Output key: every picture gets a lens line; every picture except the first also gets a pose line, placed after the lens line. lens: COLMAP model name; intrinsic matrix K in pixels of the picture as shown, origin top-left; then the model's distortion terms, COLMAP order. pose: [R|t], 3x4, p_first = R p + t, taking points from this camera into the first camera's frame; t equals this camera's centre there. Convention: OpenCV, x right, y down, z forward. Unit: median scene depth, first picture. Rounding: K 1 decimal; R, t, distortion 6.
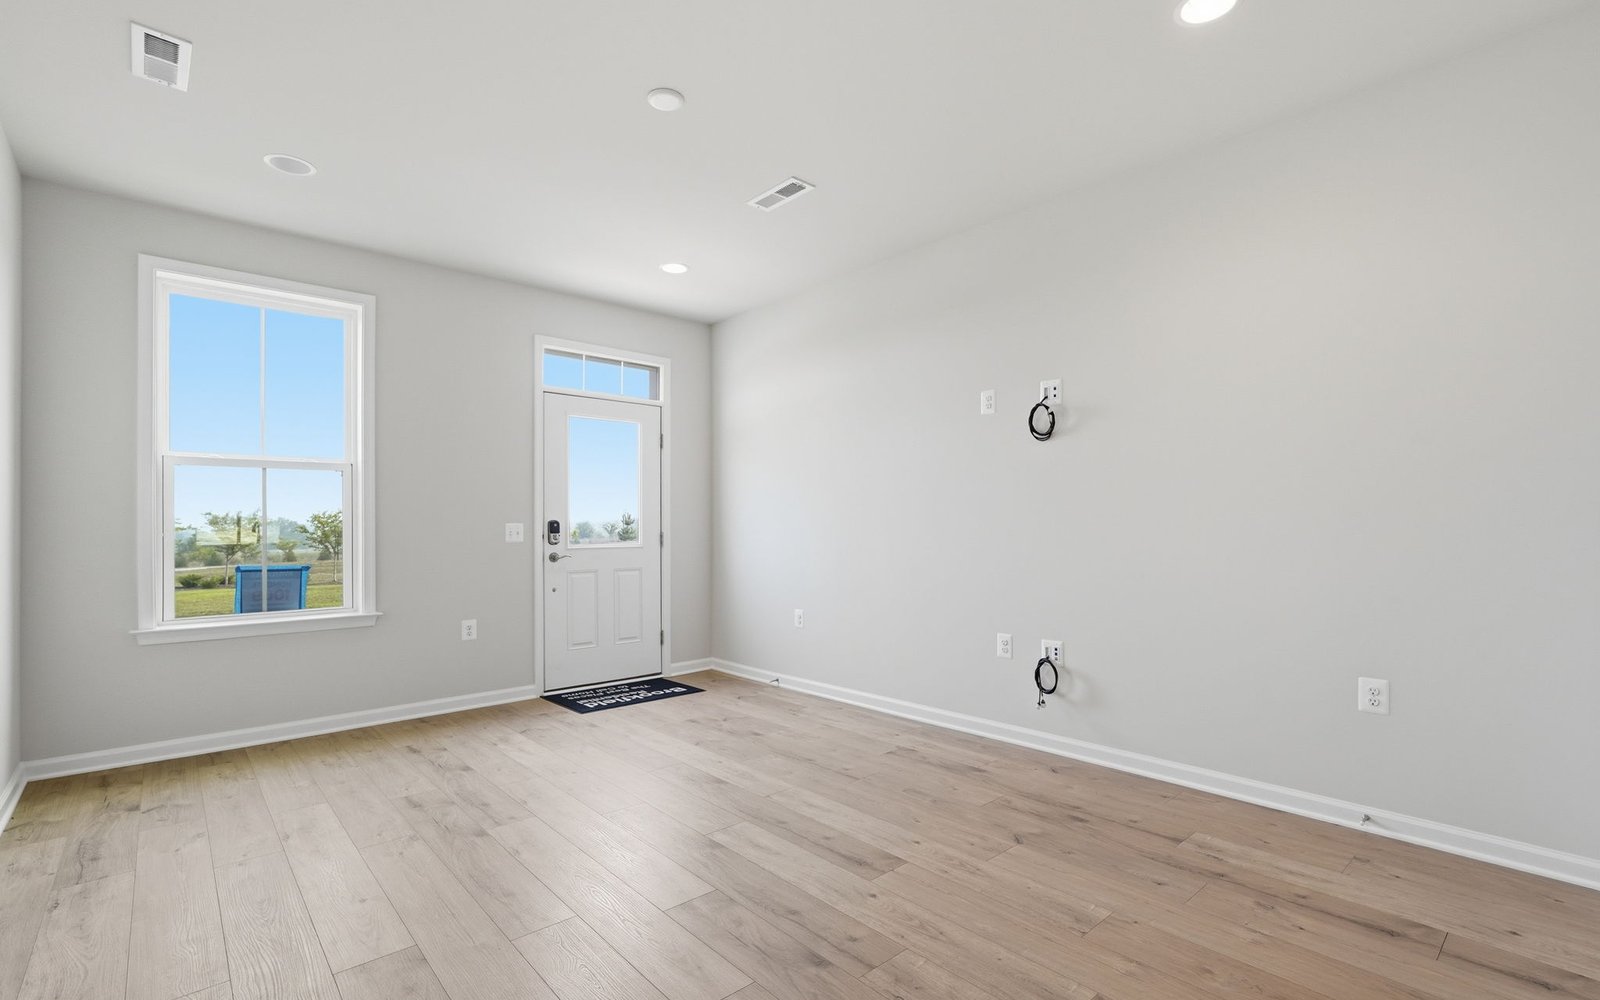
lens RADIAL K [[728.1, 0, 799.4], [0, 728.1, 508.0], [0, 0, 1]] dist [-0.010406, 0.000925]
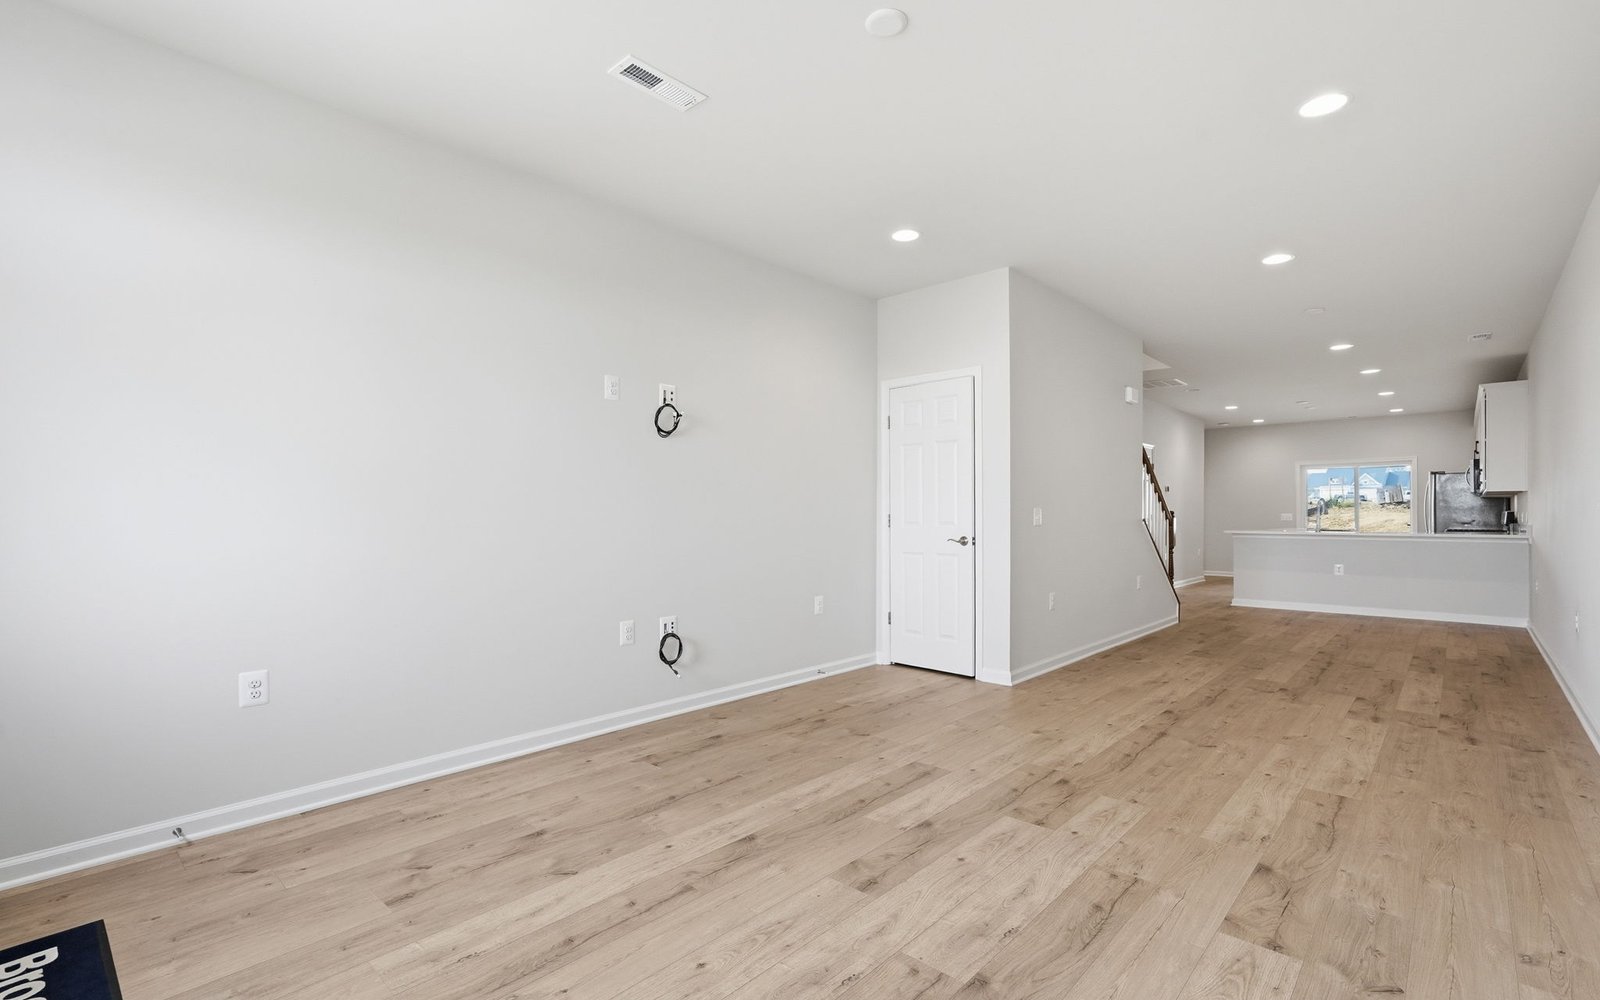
lens RADIAL K [[728.1, 0, 806.0], [0, 728.1, 506.3], [0, 0, 1]] dist [-0.010406, 0.000925]
pose [[-0.101279, 0.017255, 0.994708, -0.794369], [-0.018145, 0.999651, -0.019189, 0.029712], [-0.994693, -0.019992, -0.100931, 0.907585]]
